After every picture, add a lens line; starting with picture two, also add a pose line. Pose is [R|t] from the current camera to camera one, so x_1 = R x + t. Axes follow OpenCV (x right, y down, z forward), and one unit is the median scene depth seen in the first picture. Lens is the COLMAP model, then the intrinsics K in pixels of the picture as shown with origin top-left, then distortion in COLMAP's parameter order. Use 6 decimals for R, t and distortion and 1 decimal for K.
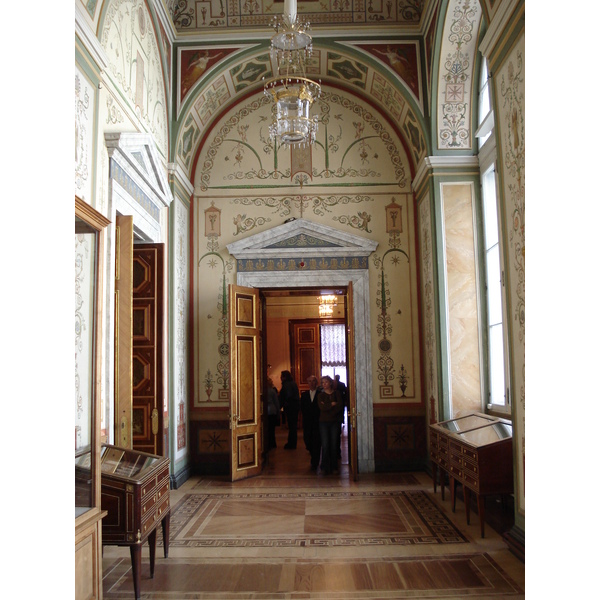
lens RADIAL K [[695.3, 0, 299.5], [0, 695.3, 299.8], [0, 0, 1]] dist [-0.146733, 0.000000]
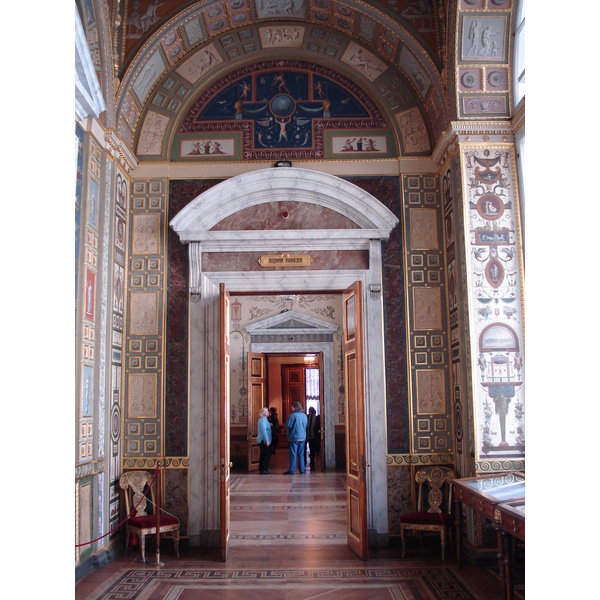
lens RADIAL K [[695.3, 0, 300.1], [0, 695.3, 299.3], [0, 0, 1]] dist [-0.146733, 0.000000]
pose [[0.999825, 0.008719, 0.016533, -0.004399], [-0.007979, 0.998988, -0.044262, -0.071126], [-0.016902, 0.044123, 0.998883, -0.616772]]
